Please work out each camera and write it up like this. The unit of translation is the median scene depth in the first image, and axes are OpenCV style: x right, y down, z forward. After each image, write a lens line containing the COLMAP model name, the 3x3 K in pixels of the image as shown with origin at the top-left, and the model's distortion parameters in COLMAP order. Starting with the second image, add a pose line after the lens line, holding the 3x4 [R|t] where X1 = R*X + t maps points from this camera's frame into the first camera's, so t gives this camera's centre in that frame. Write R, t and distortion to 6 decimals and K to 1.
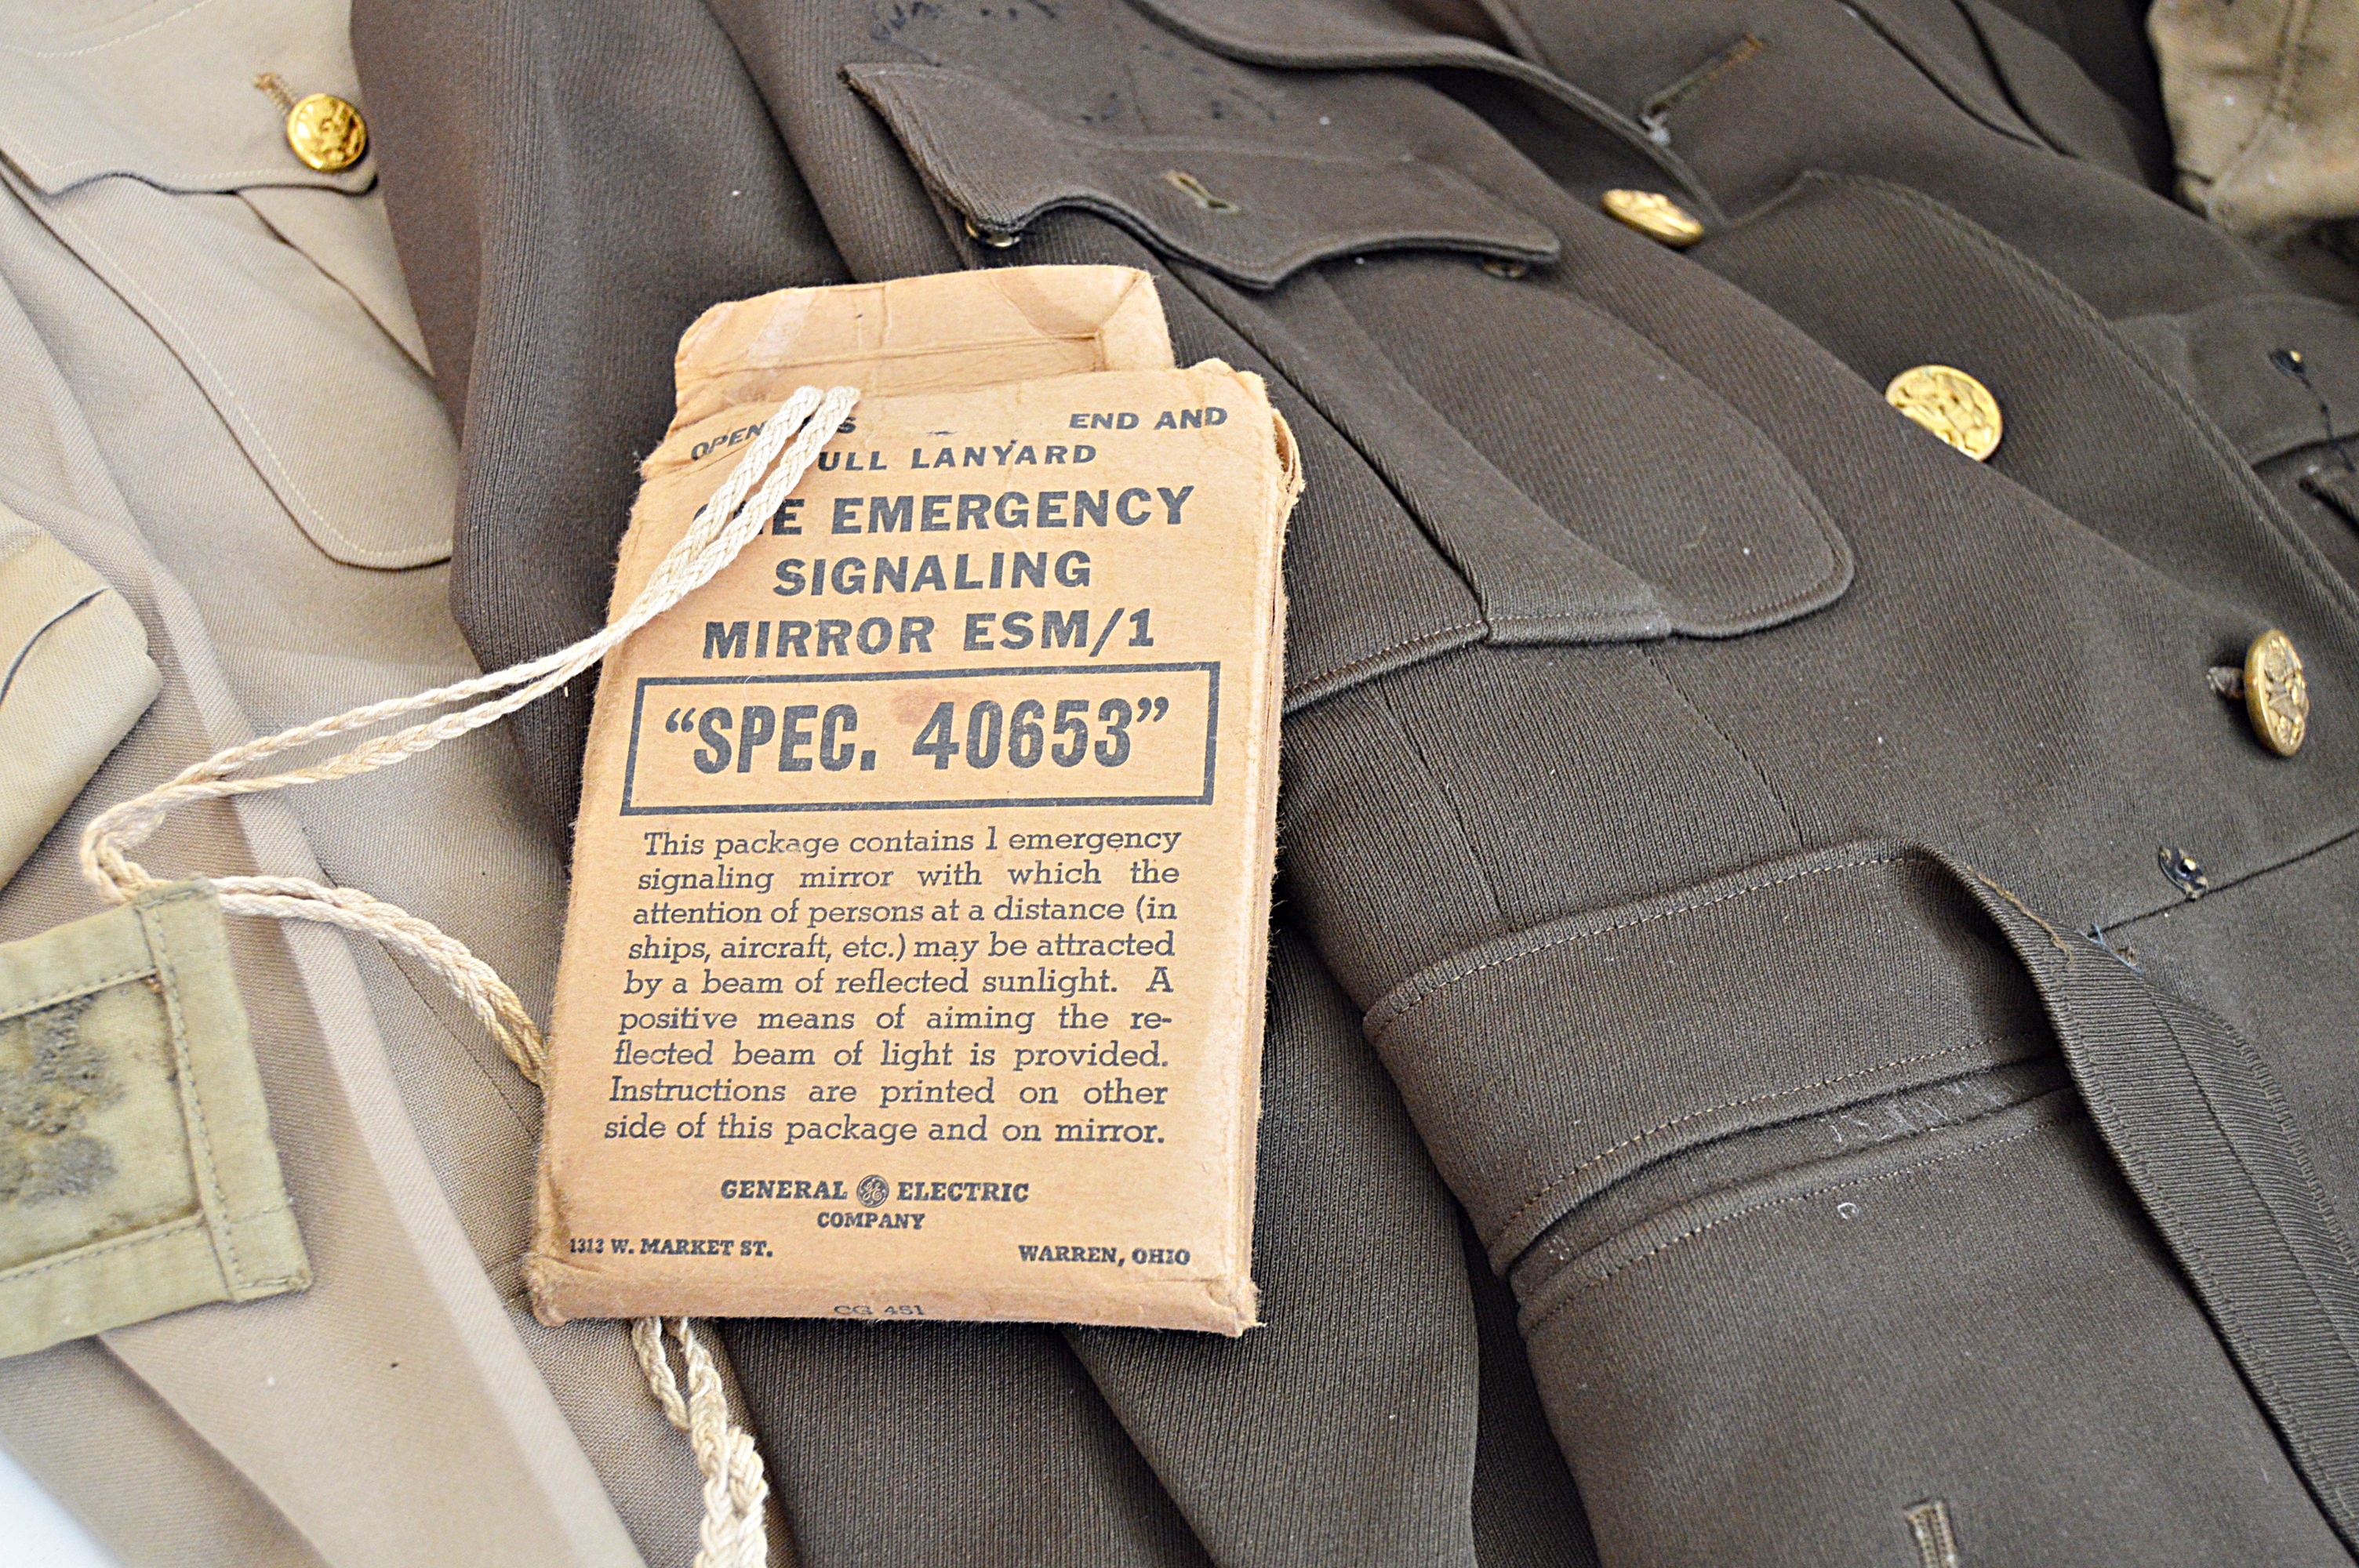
lens RADIAL K [[2731.3, 0, 1179.5], [0, 2731.3, 784.0], [0, 0, 1]] dist [-0.059411, -0.007366]
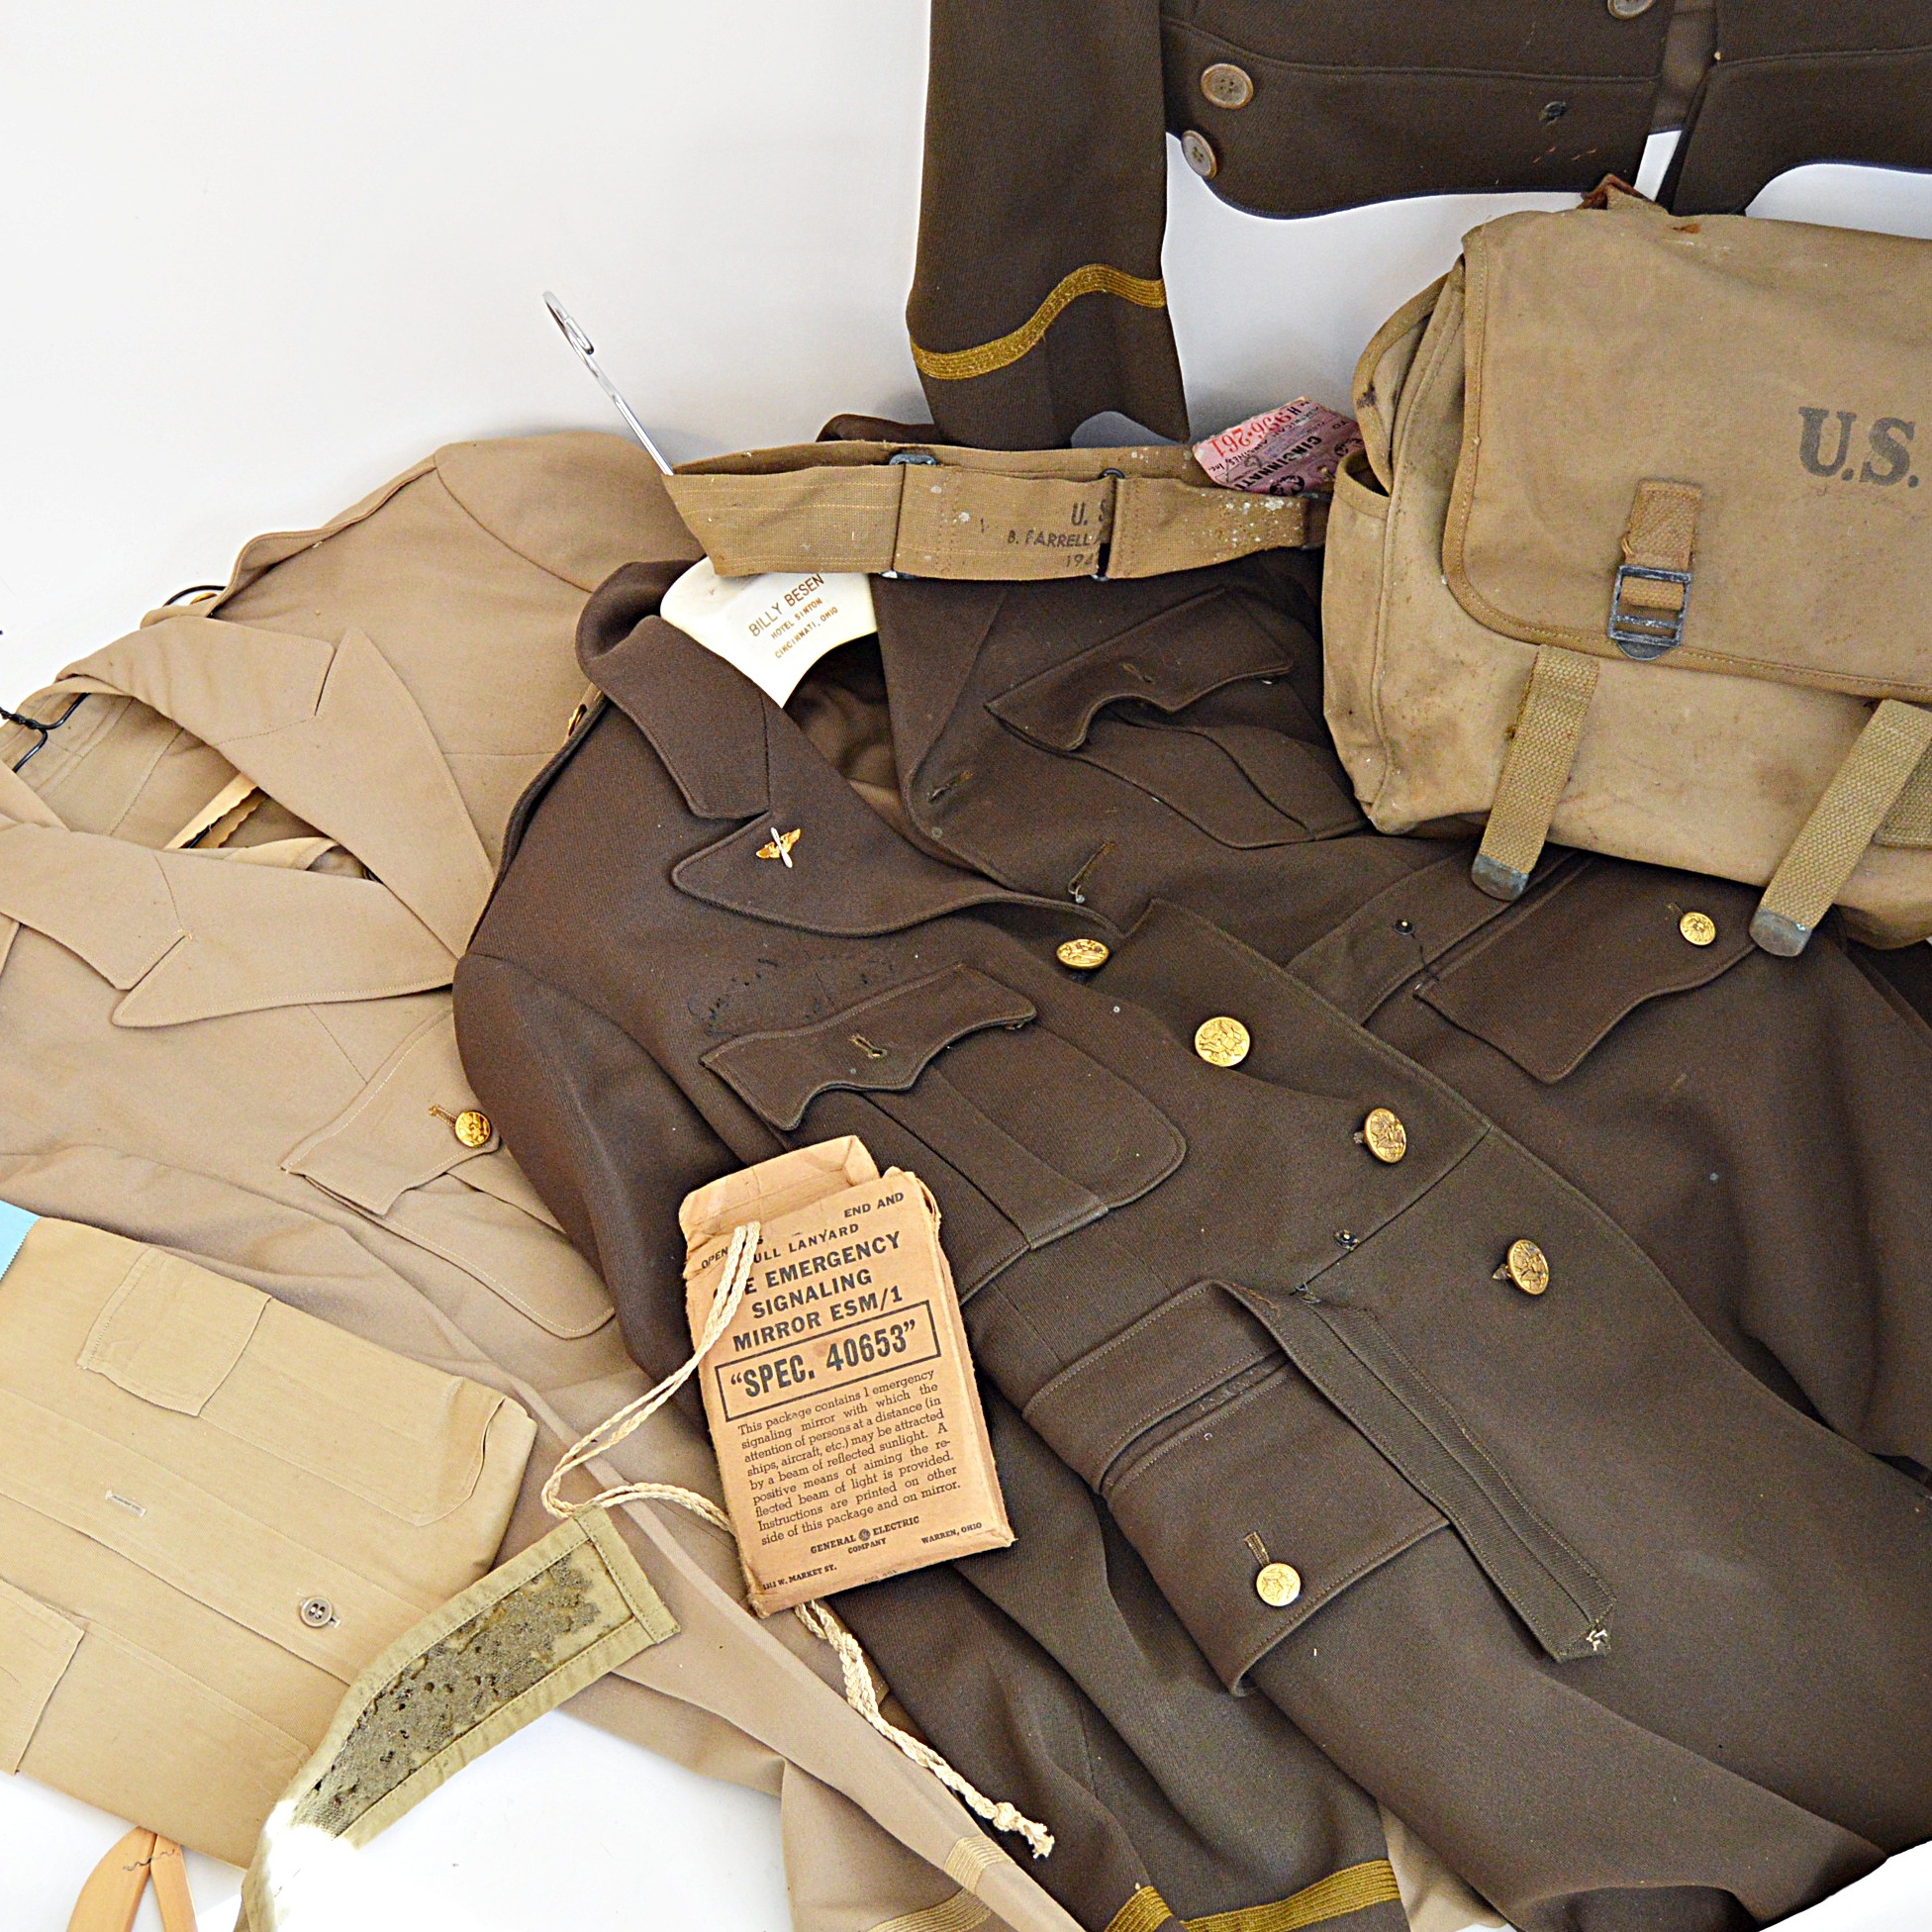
lens RADIAL K [[3684.6, 0, 894.1], [0, 3684.6, 967.3], [0, 0, 1]] dist [-0.043569, -0.040757]
pose [[0.947242, -0.308649, -0.086425, 0.379416], [0.313059, 0.948765, 0.042896, -0.499179], [0.068758, -0.067689, 0.995334, -2.431400]]
